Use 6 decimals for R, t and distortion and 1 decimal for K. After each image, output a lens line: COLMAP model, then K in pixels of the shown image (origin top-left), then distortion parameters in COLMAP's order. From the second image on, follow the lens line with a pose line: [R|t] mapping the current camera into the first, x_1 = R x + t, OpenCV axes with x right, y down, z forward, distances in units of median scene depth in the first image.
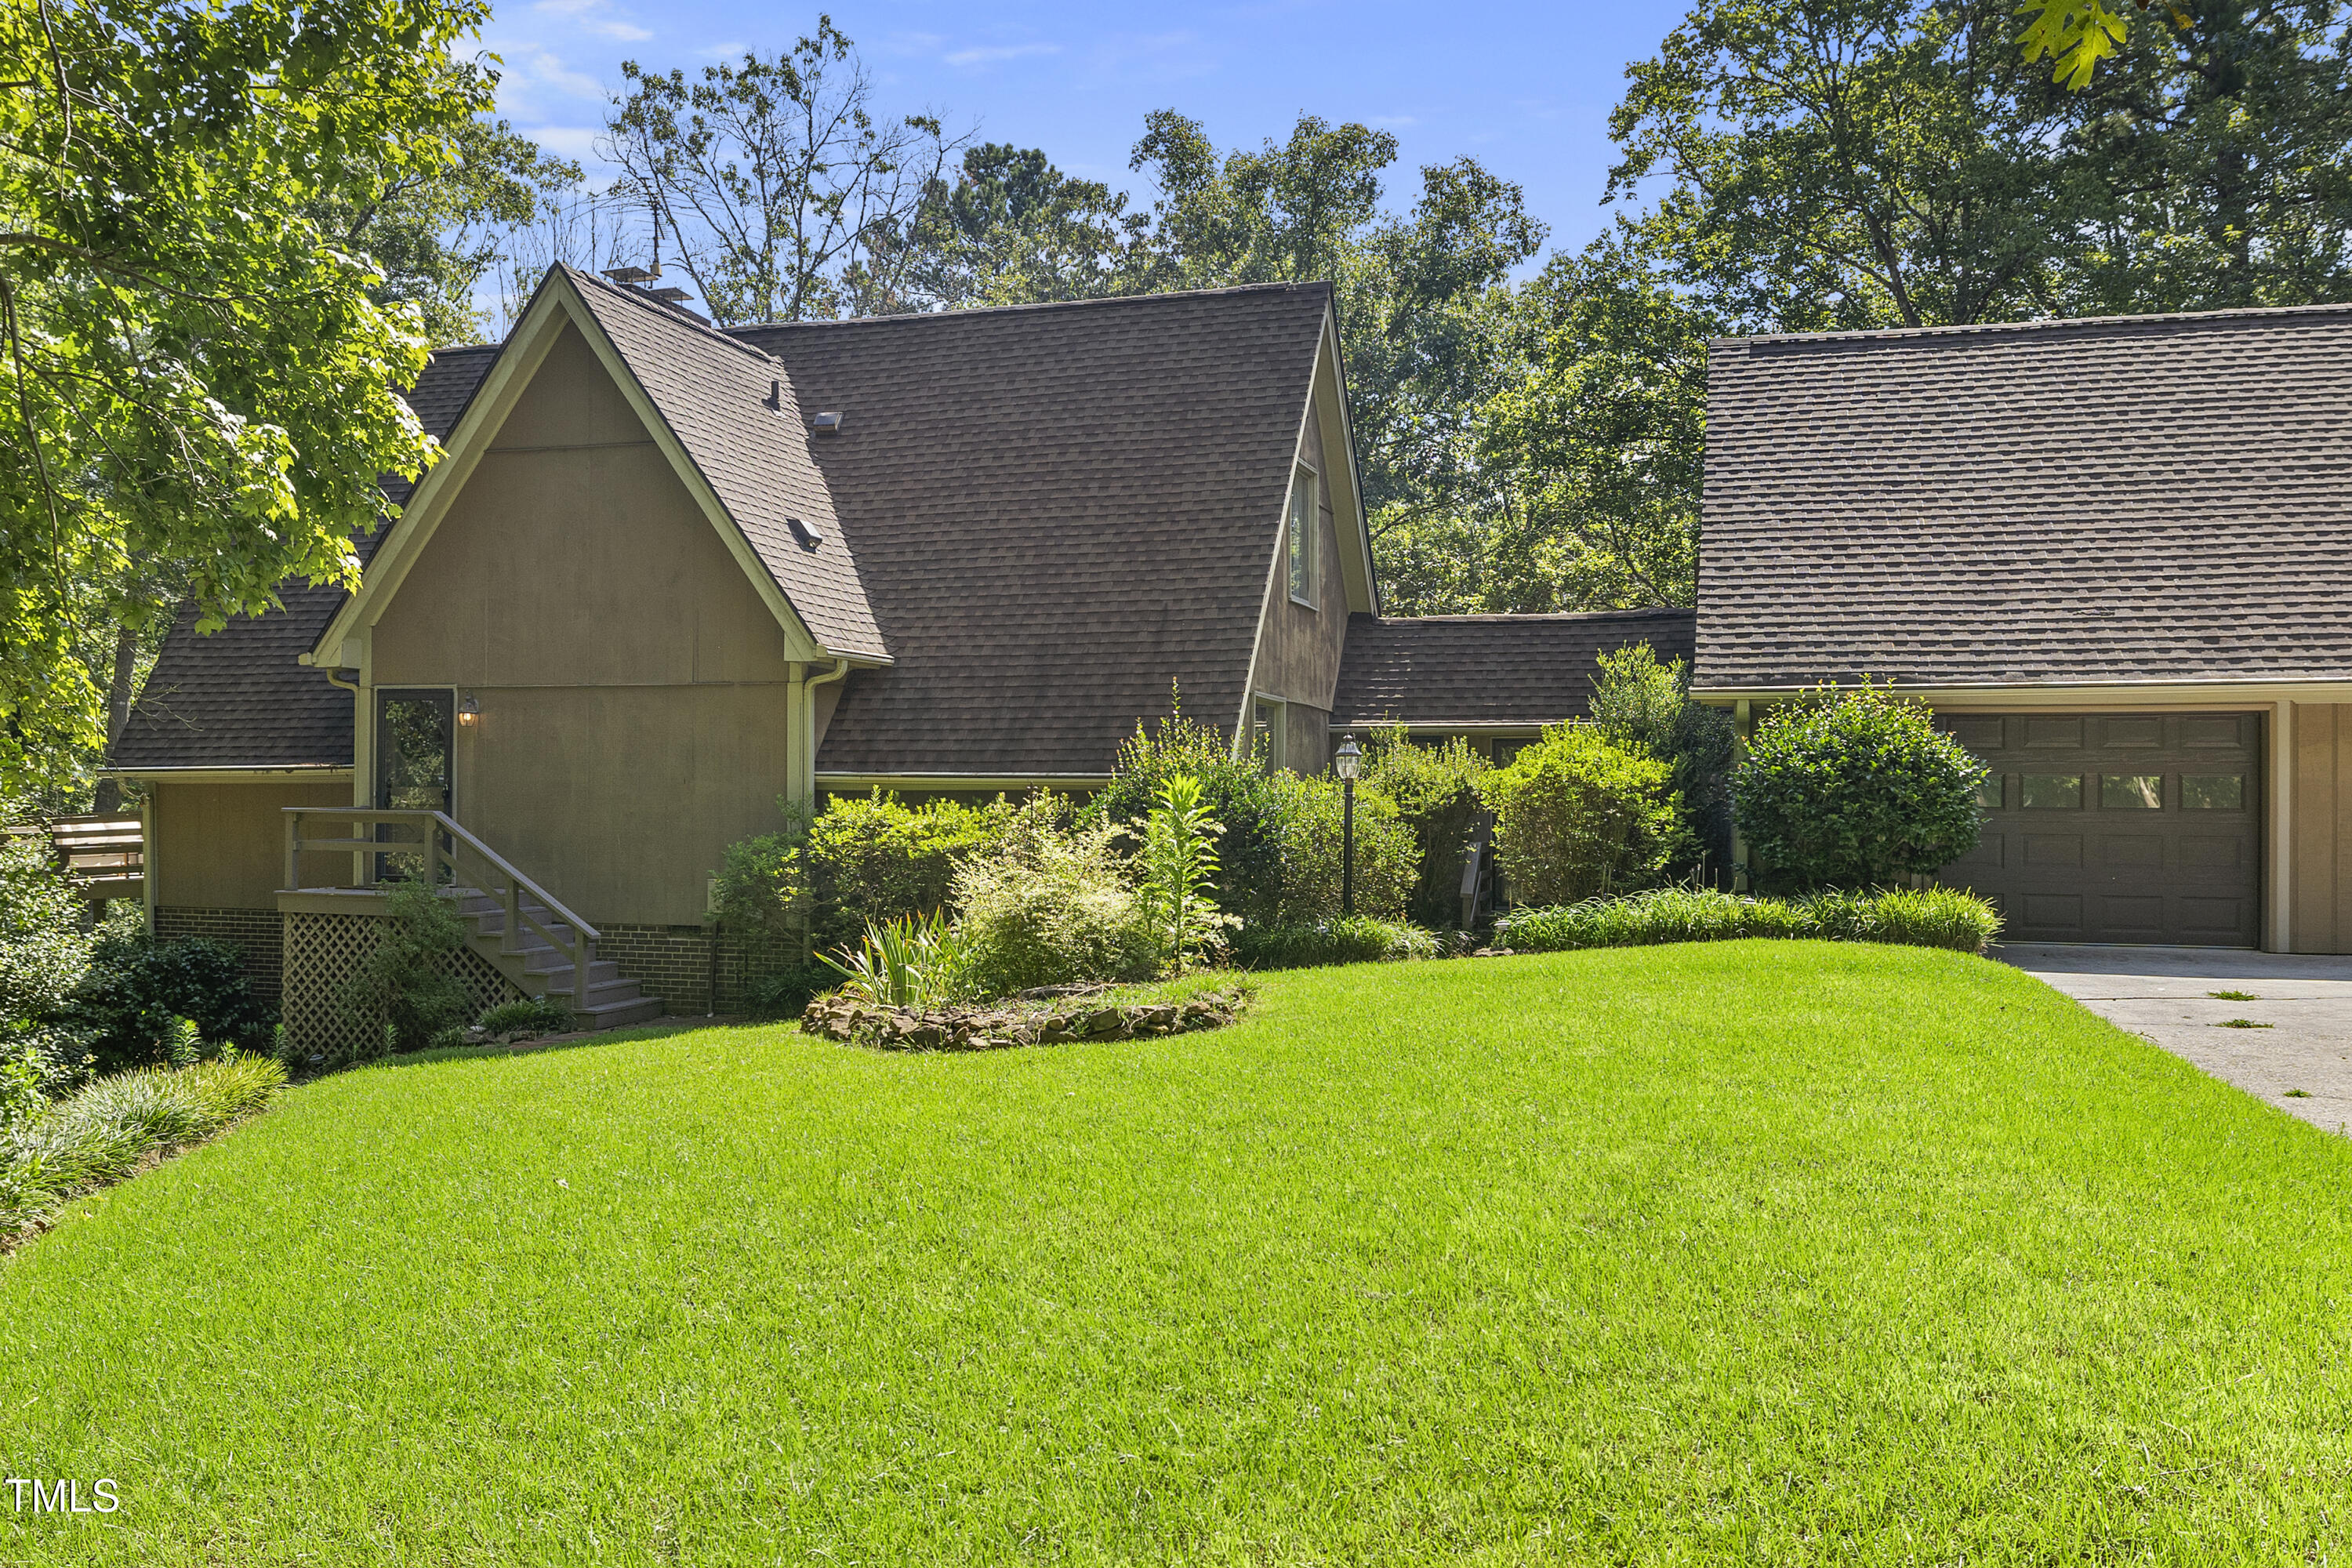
lens RADIAL K [[1935.8, 0, 1176.0], [0, 1935.8, 784.0], [0, 0, 1]] dist [-0.004642, -0.007666]
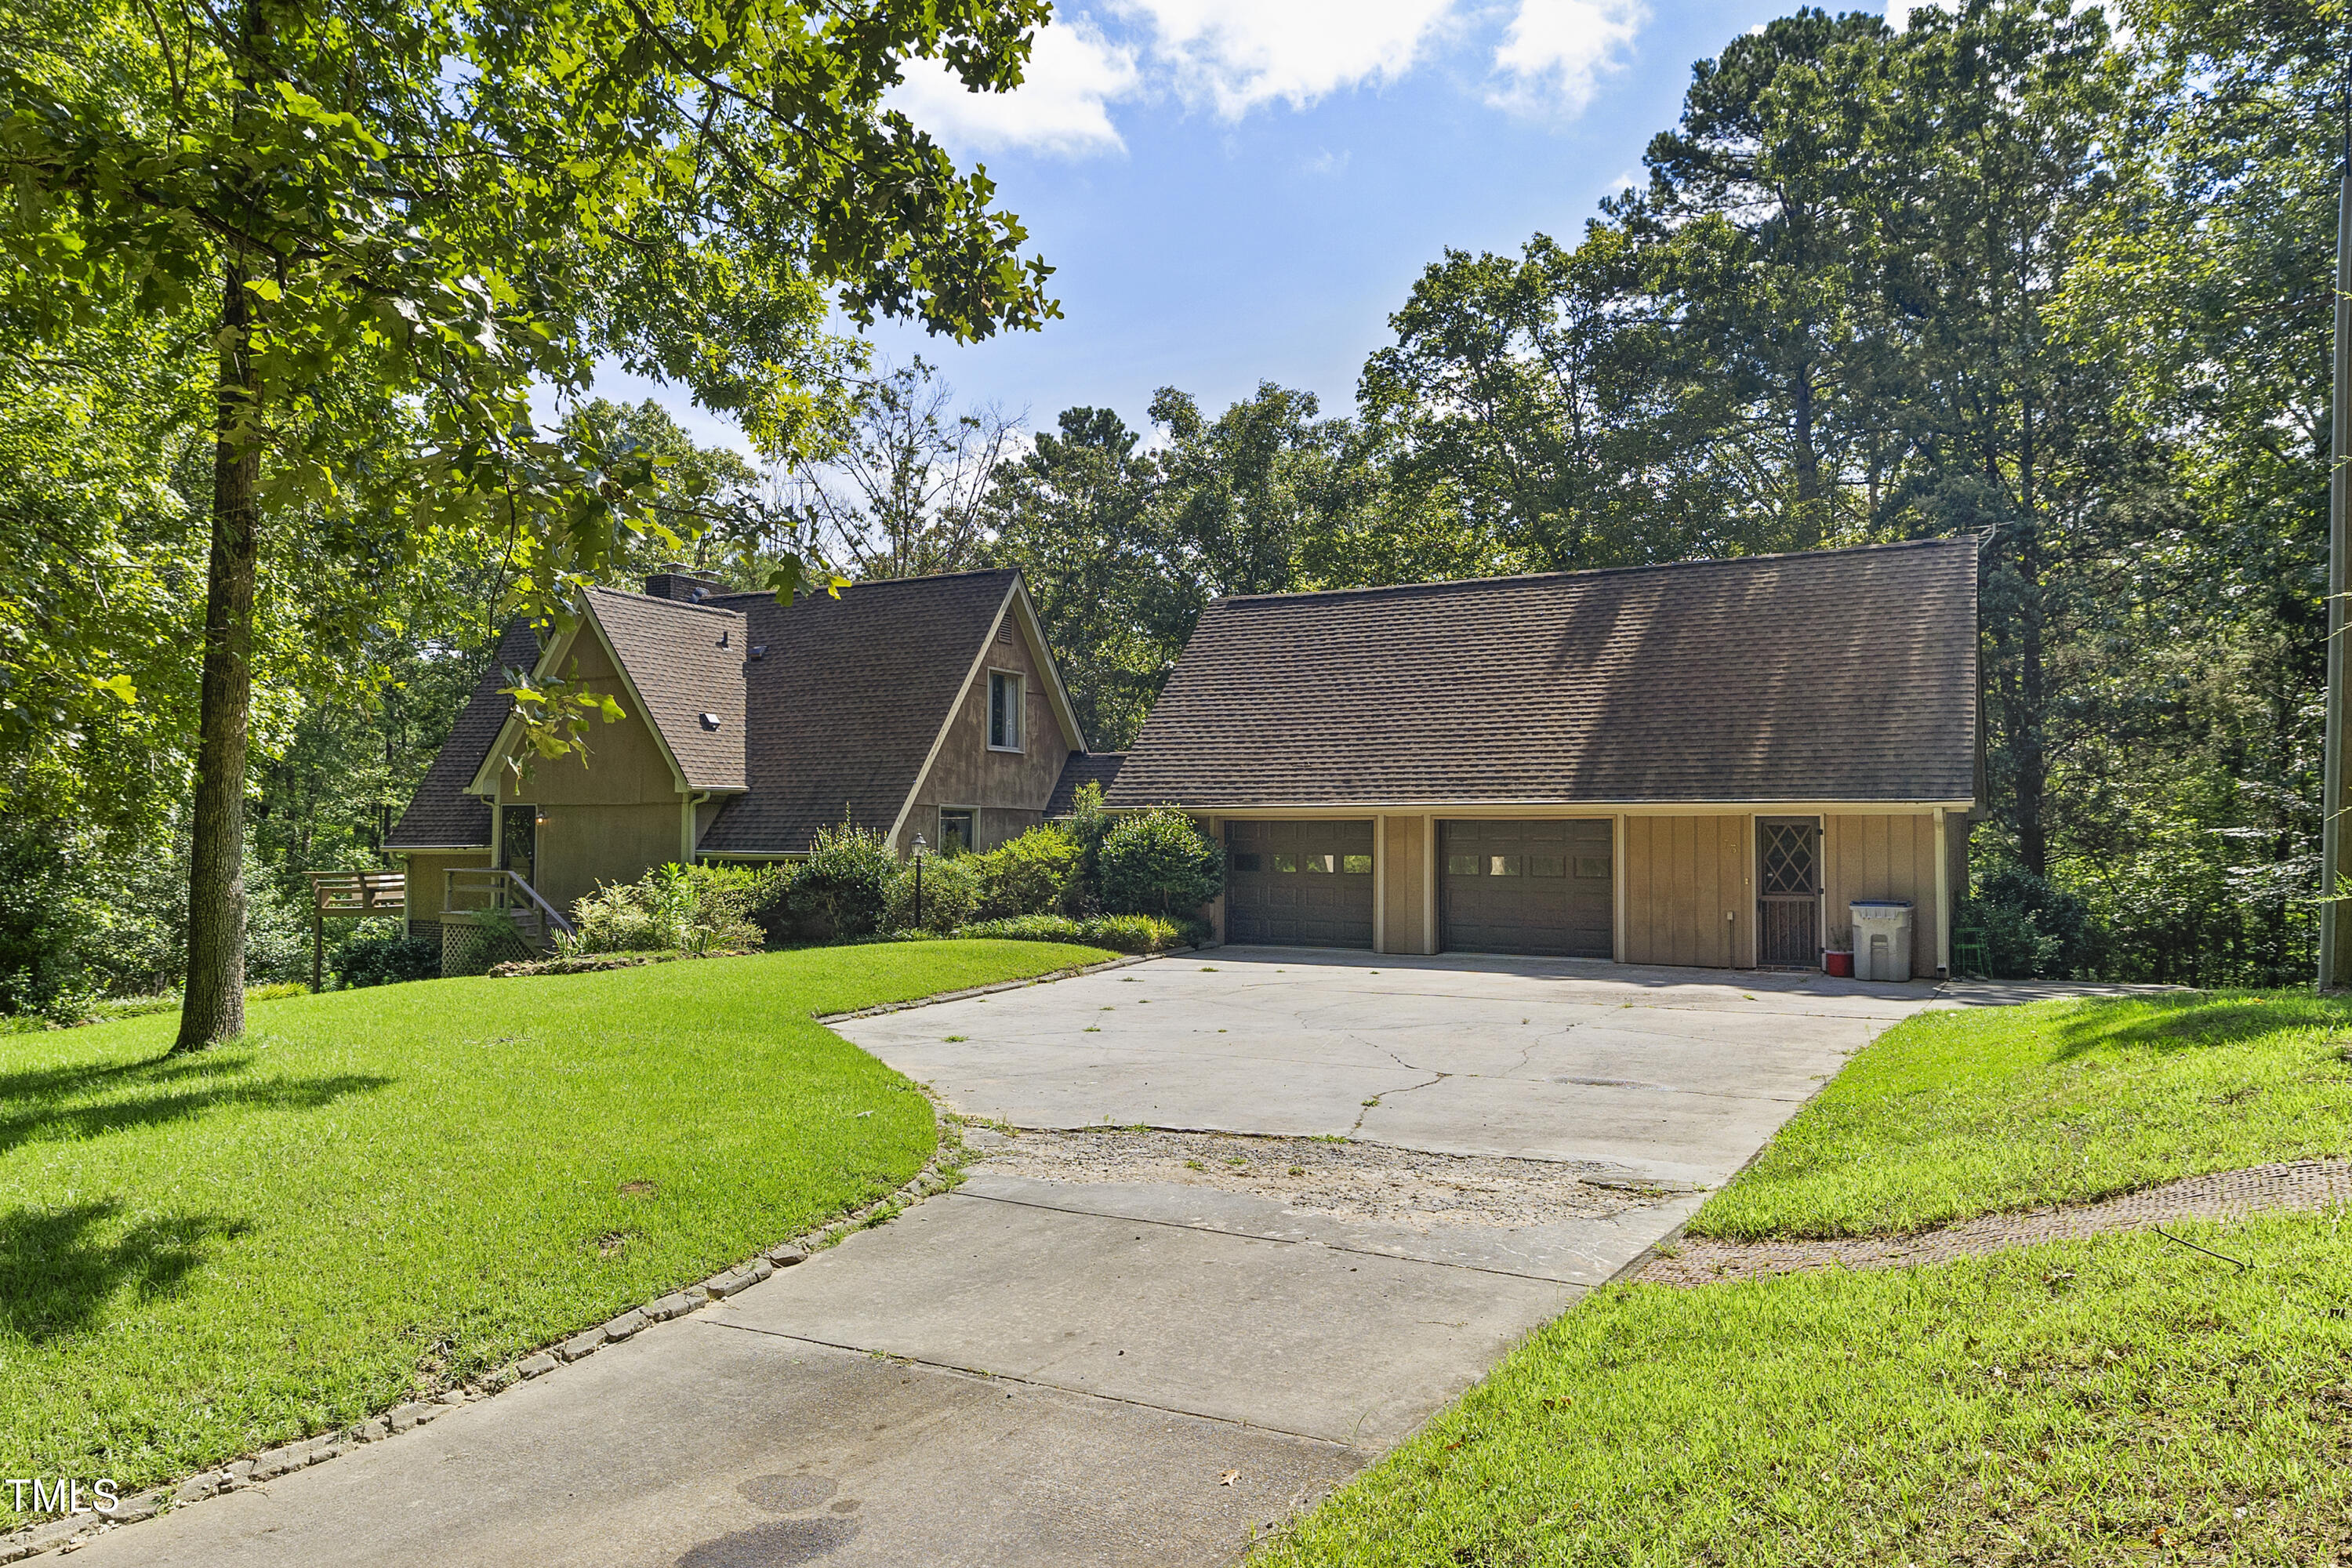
lens RADIAL K [[1599.4, 0, 1163.0], [0, 1599.4, 730.6], [0, 0, 1]] dist [0.064525, -0.080900]
pose [[0.979737, -0.013939, -0.199801, 0.635965], [0.001509, 0.998061, -0.062229, -0.027013], [0.200281, 0.060667, 0.977858, -0.502544]]
